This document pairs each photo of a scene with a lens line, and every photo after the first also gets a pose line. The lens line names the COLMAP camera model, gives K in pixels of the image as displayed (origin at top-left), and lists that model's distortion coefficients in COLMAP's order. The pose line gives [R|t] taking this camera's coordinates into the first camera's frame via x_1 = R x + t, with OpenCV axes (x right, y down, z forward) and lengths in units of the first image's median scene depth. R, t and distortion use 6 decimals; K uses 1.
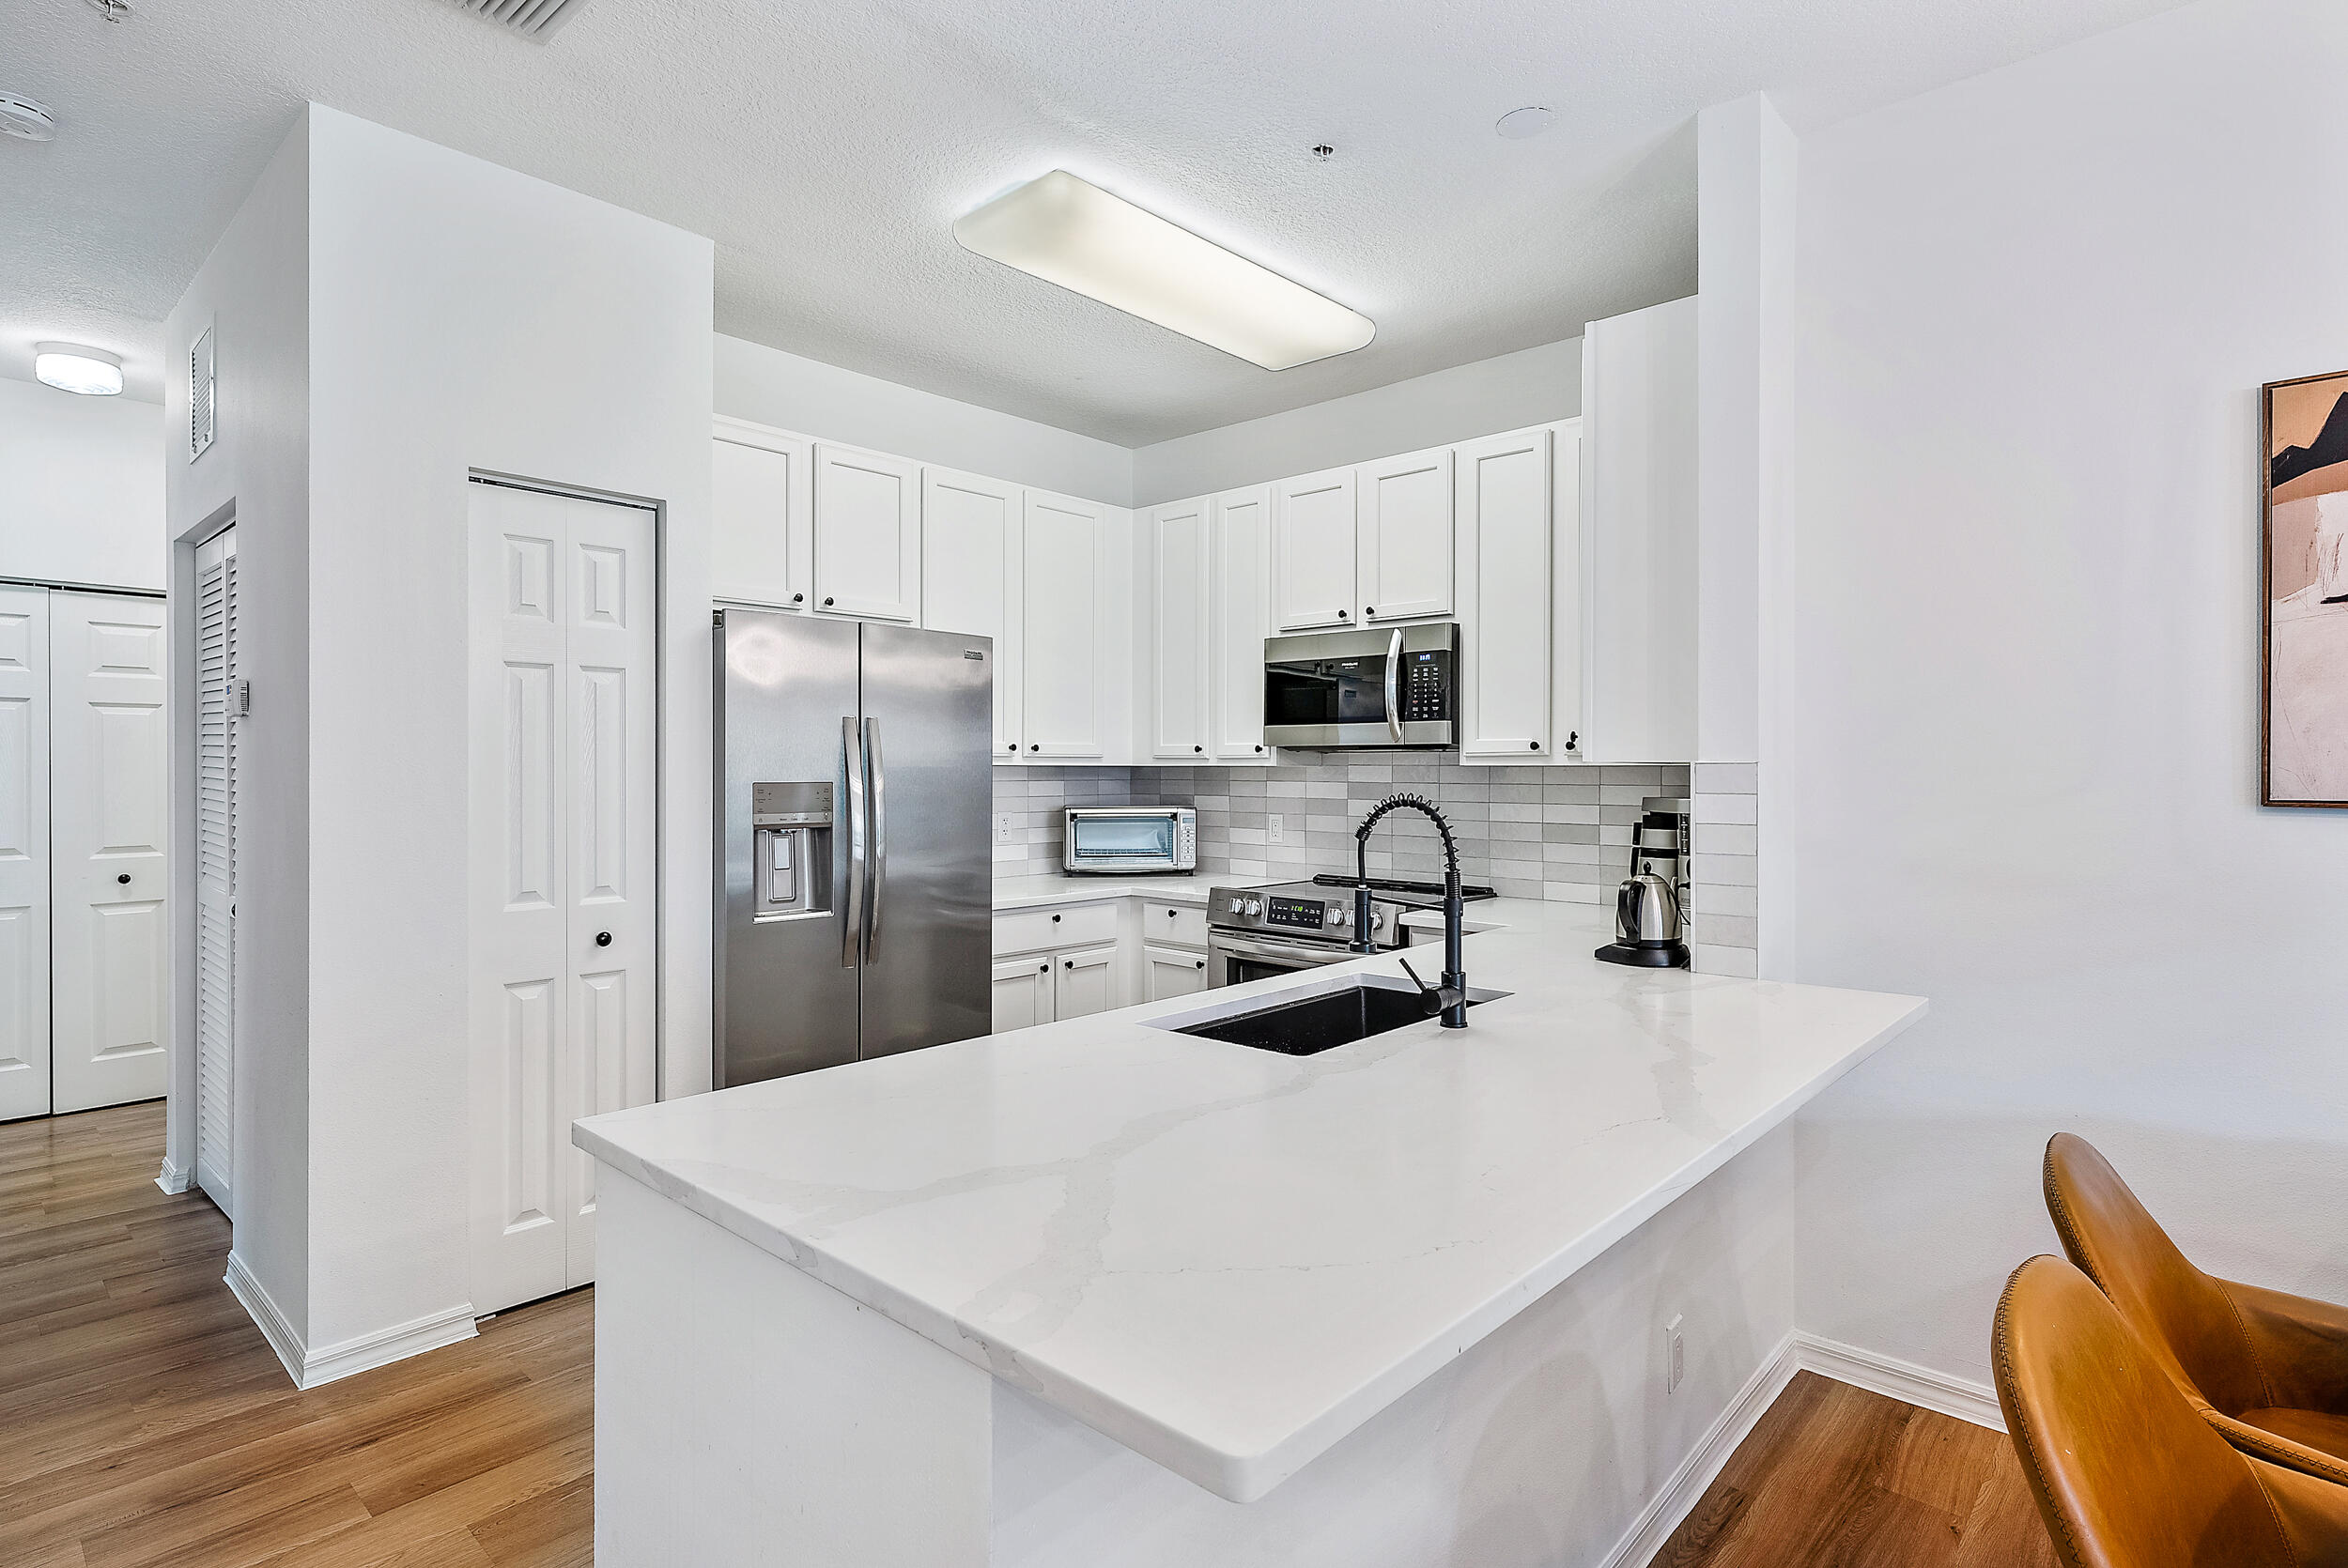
lens RADIAL K [[1179.0, 0, 1147.9], [0, 1179.0, 762.8], [0, 0, 1]] dist [0.001583, -0.001155]
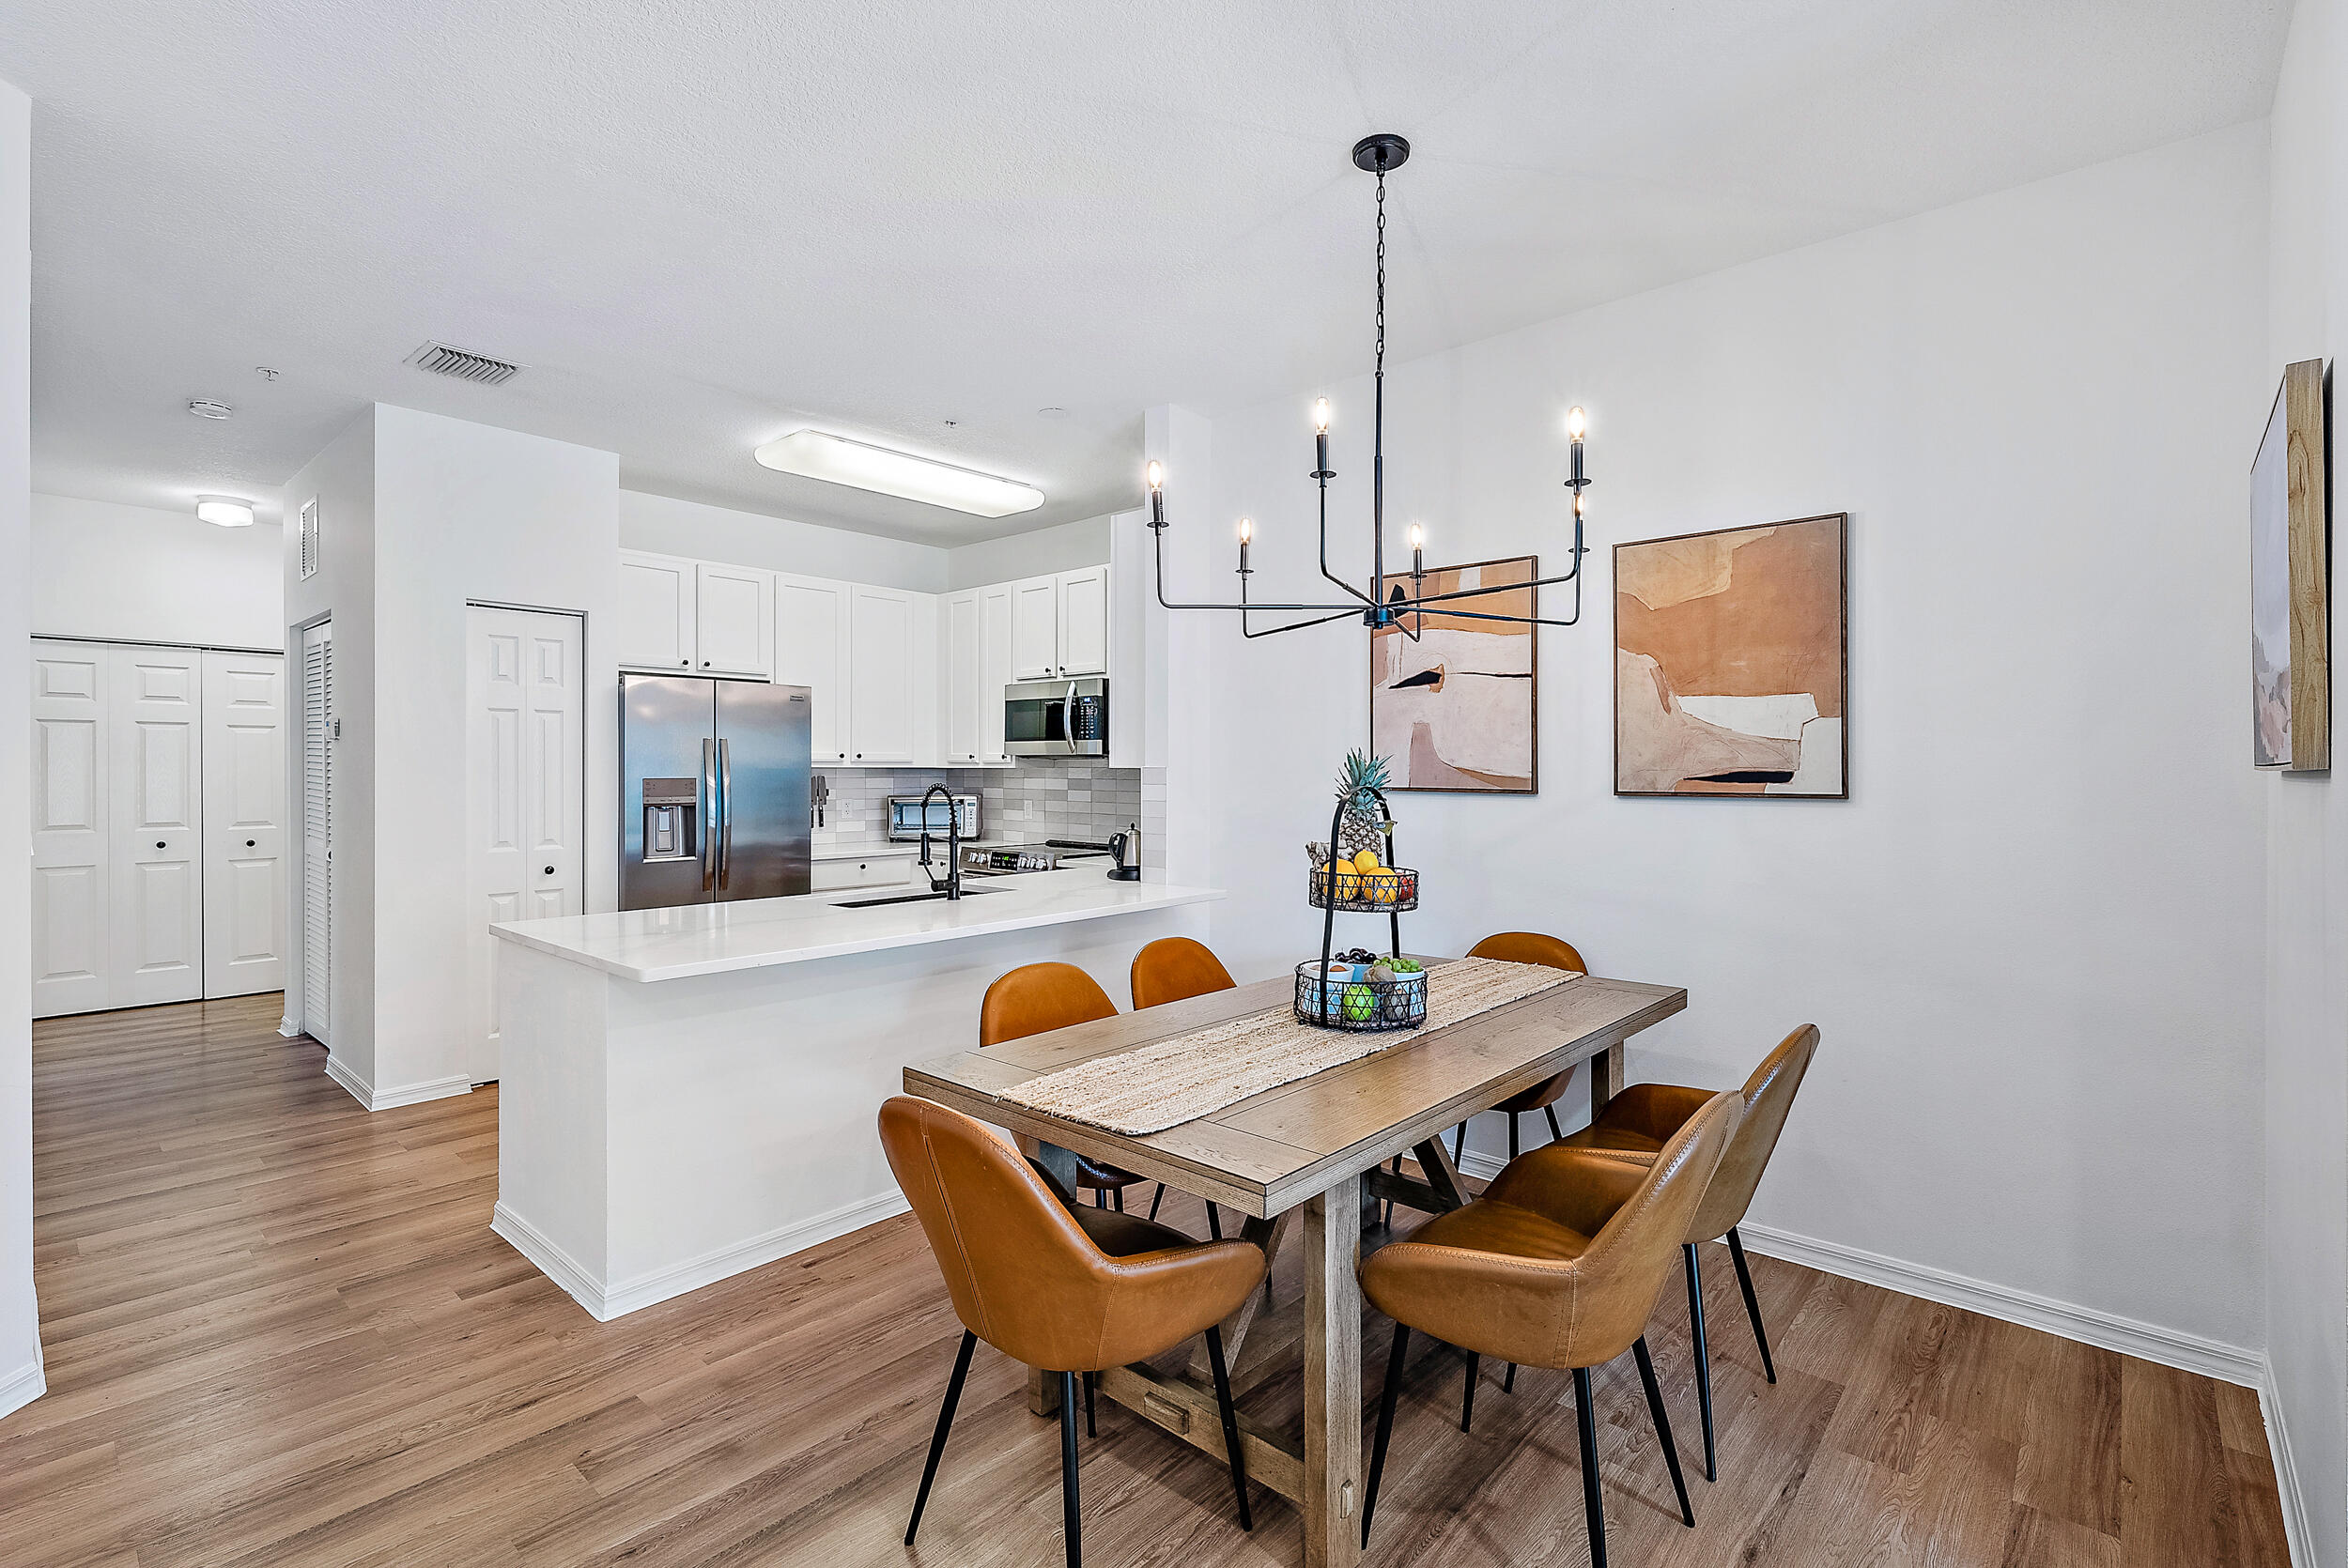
lens RADIAL K [[1043.7, 0, 1142.3], [0, 1043.7, 766.1], [0, 0, 1]] dist [-0.003474, -0.000143]
pose [[0.999888, 0.000704, 0.014935, 0.288786], [-0.000754, 0.999994, 0.003293, -0.004962], [-0.014932, -0.003304, 0.999883, -0.402114]]
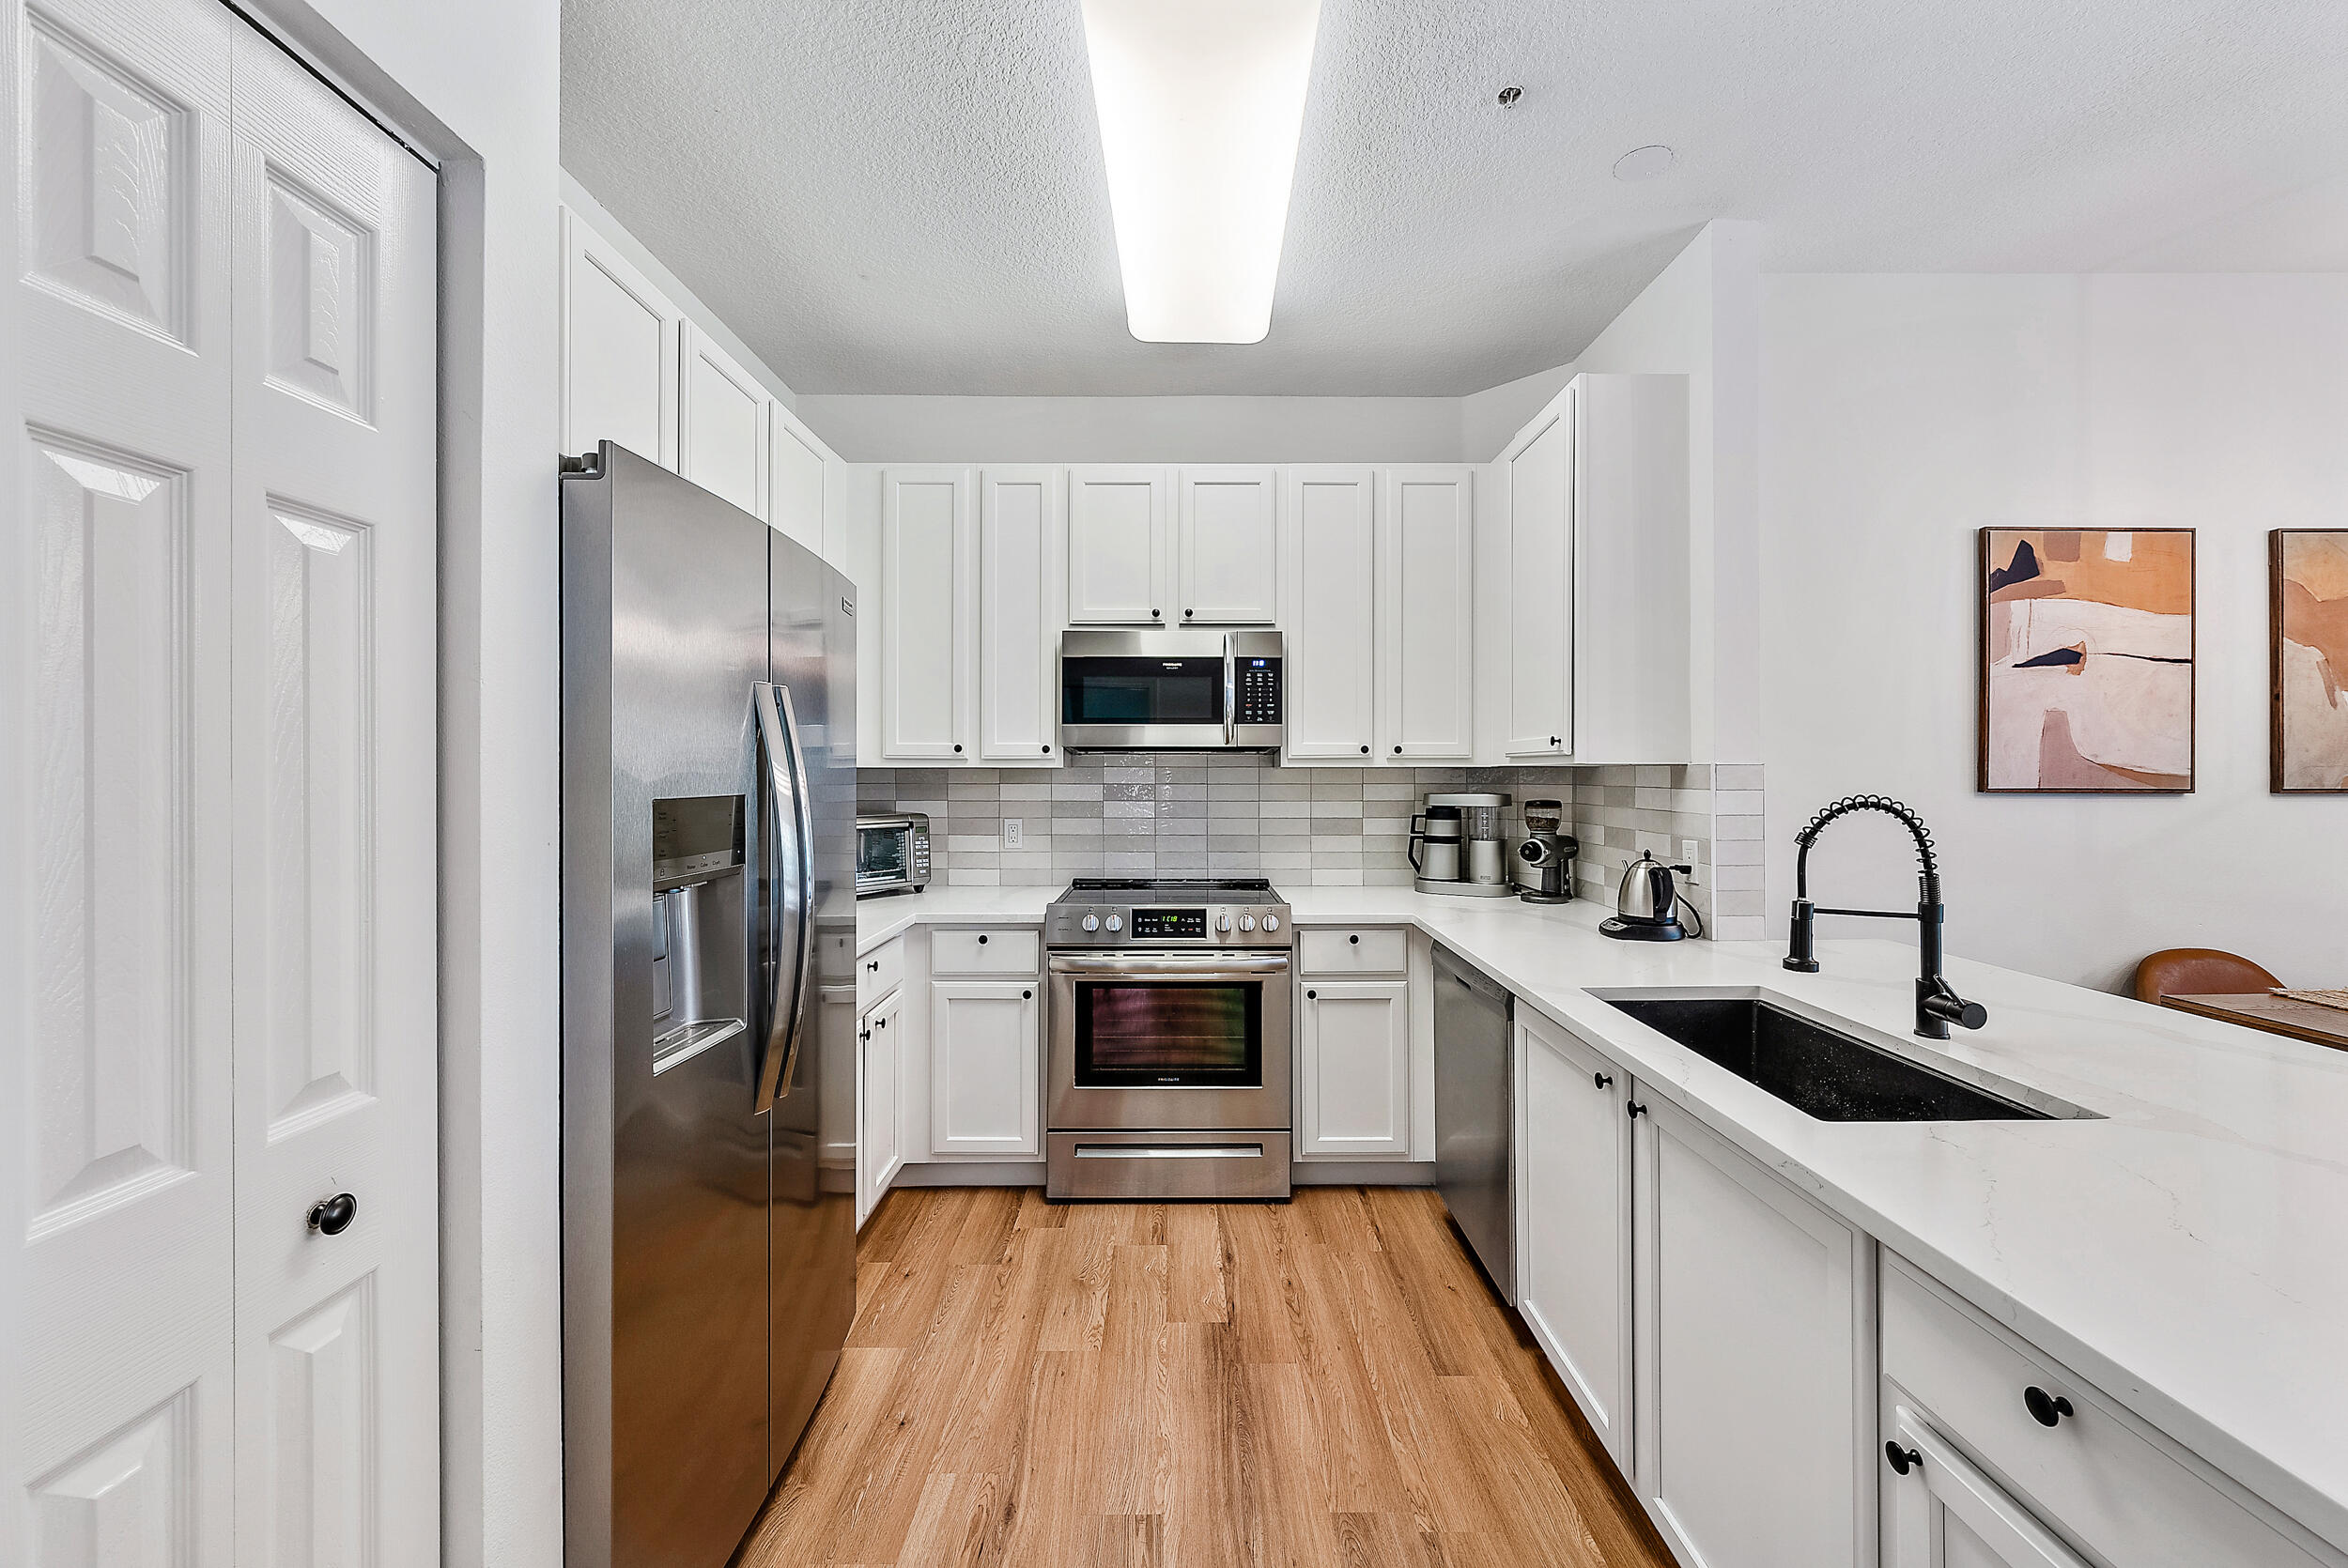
lens RADIAL K [[906.7, 0, 1193.9], [0, 906.7, 764.2], [0, 0, 1]] dist [-0.004785, -0.000442]
pose [[0.725670, 0.003787, 0.688032, -0.356999], [-0.002243, 0.999993, -0.003138, 0.002397], [-0.688039, 0.000734, 0.725673, 0.460654]]
